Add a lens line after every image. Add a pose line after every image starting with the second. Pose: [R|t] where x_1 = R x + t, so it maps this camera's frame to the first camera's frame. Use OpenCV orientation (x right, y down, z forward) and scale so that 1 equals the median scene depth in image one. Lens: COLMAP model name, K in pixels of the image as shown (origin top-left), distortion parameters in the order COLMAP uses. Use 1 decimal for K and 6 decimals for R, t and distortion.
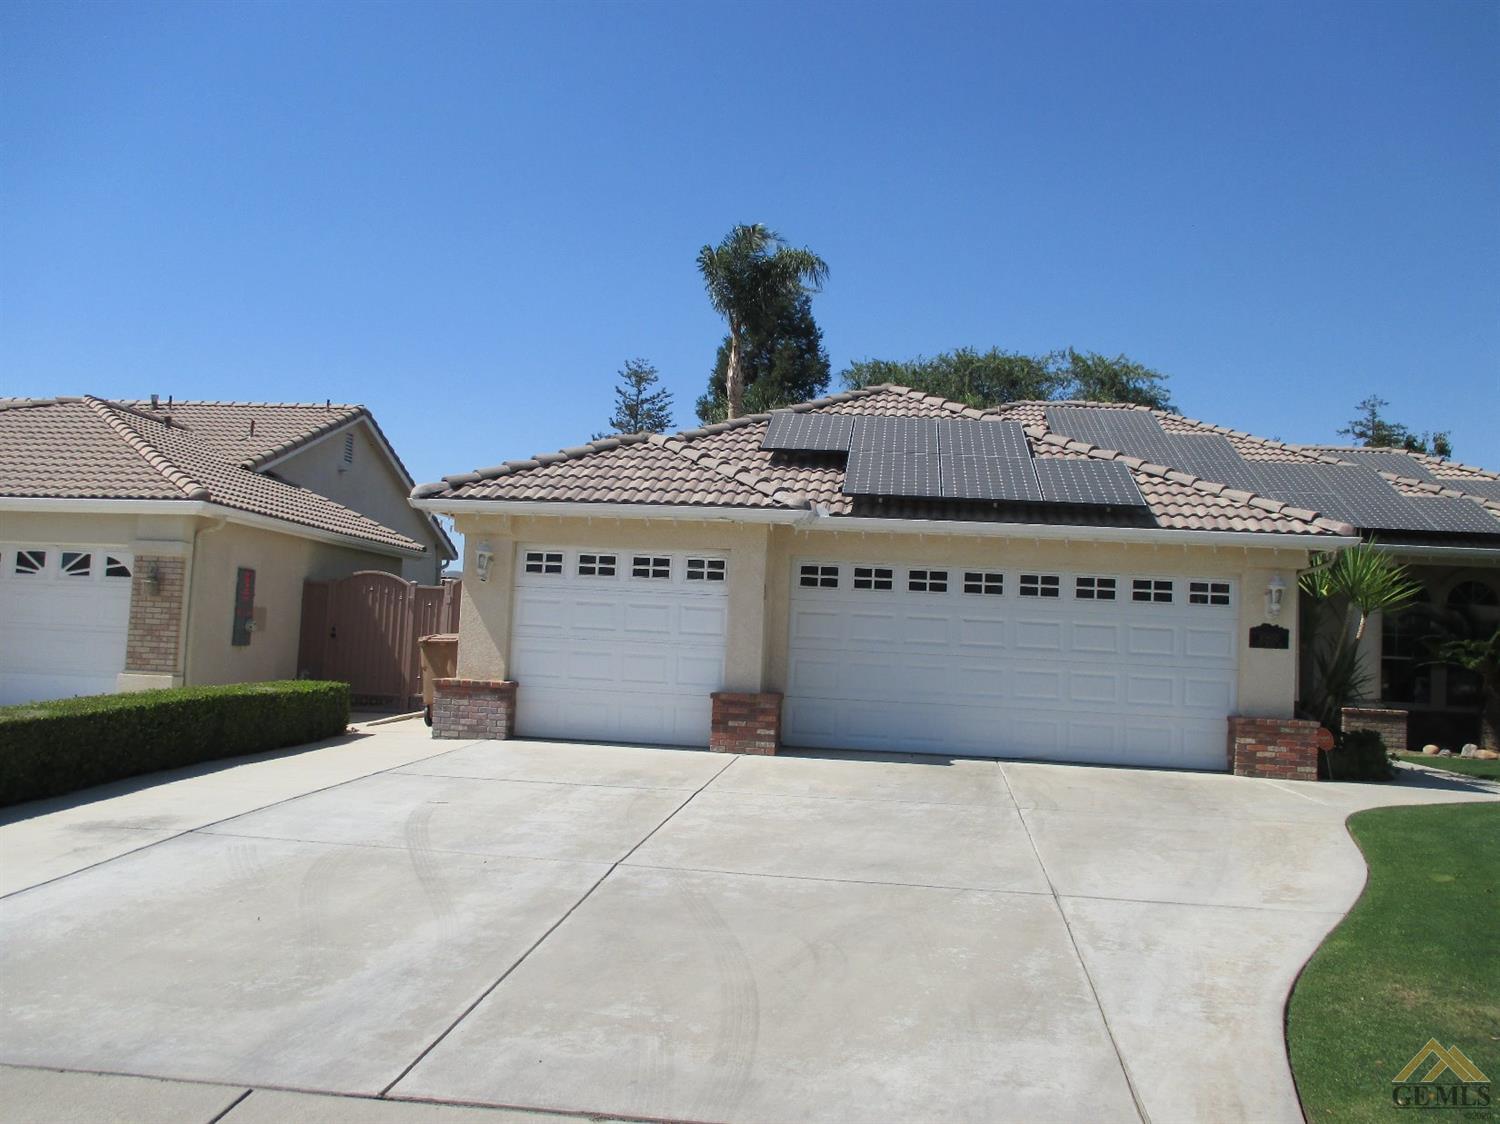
lens RADIAL K [[1270.1, 0, 754.3], [0, 1270.1, 558.0], [0, 0, 1]] dist [-0.034999, 0.024123]
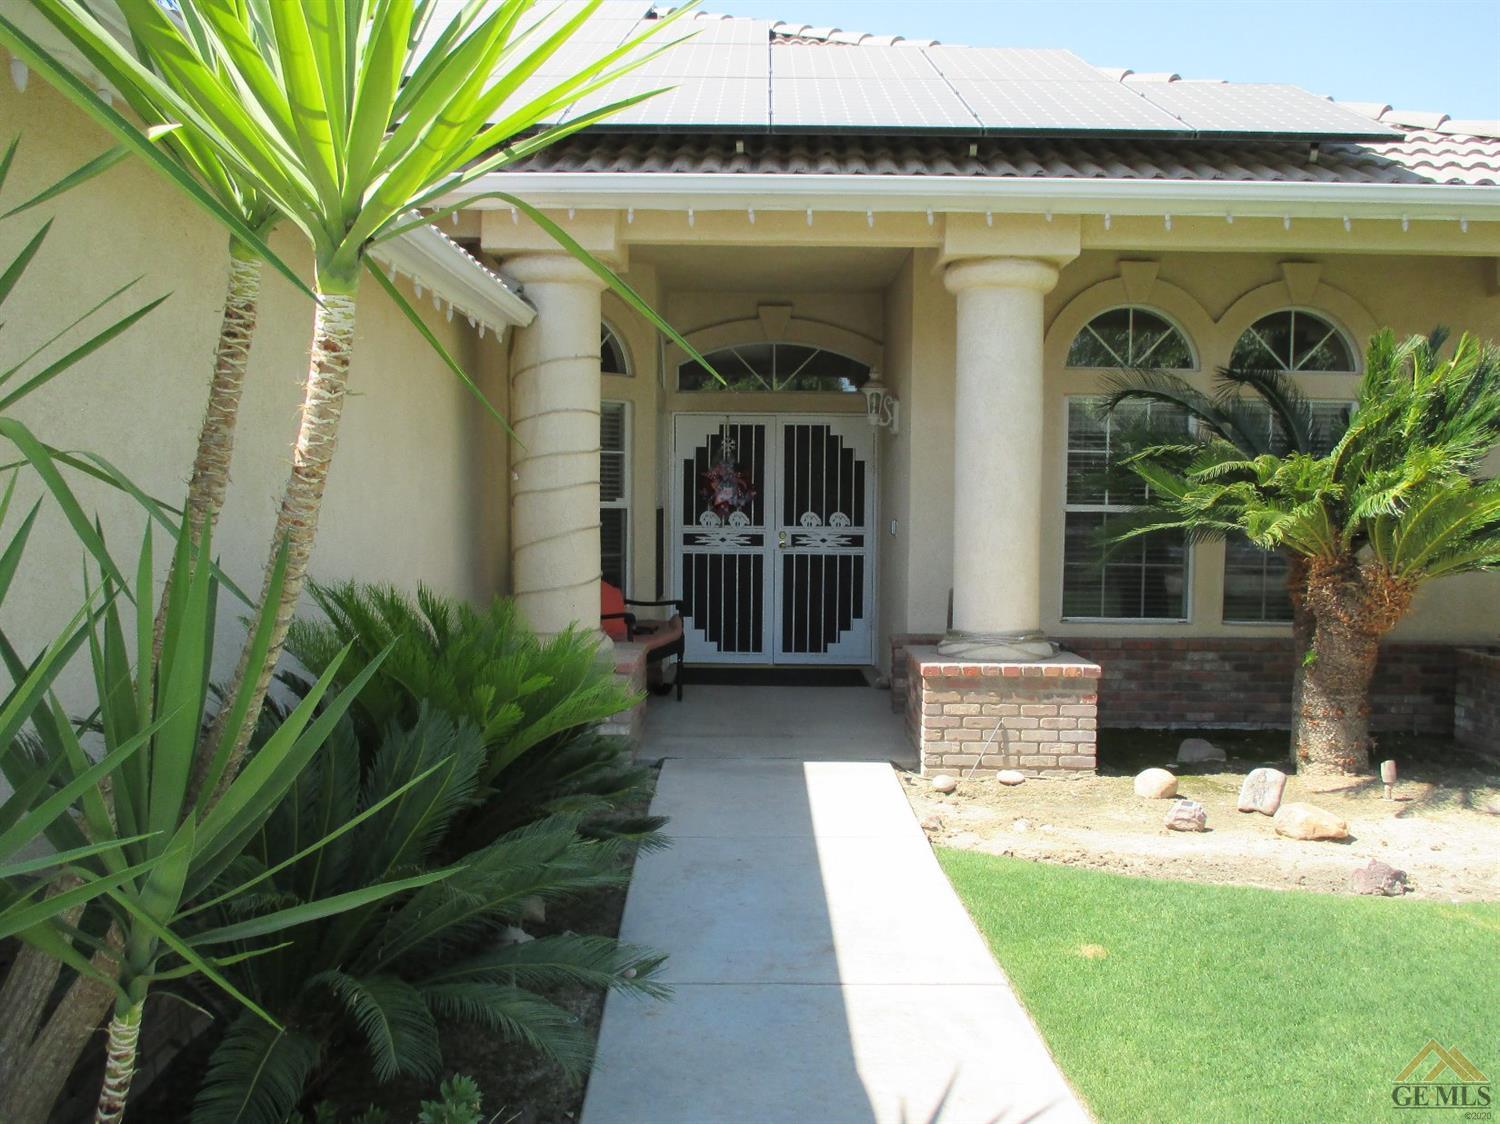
lens RADIAL K [[1270.1, 0, 747.3], [0, 1270.1, 553.5], [0, 0, 1]] dist [-0.034999, 0.024123]
pose [[0.994585, -0.041787, 0.095152, 0.427459], [0.030571, 0.992729, 0.116421, 0.051241], [-0.099325, -0.112882, 0.988632, 0.731329]]
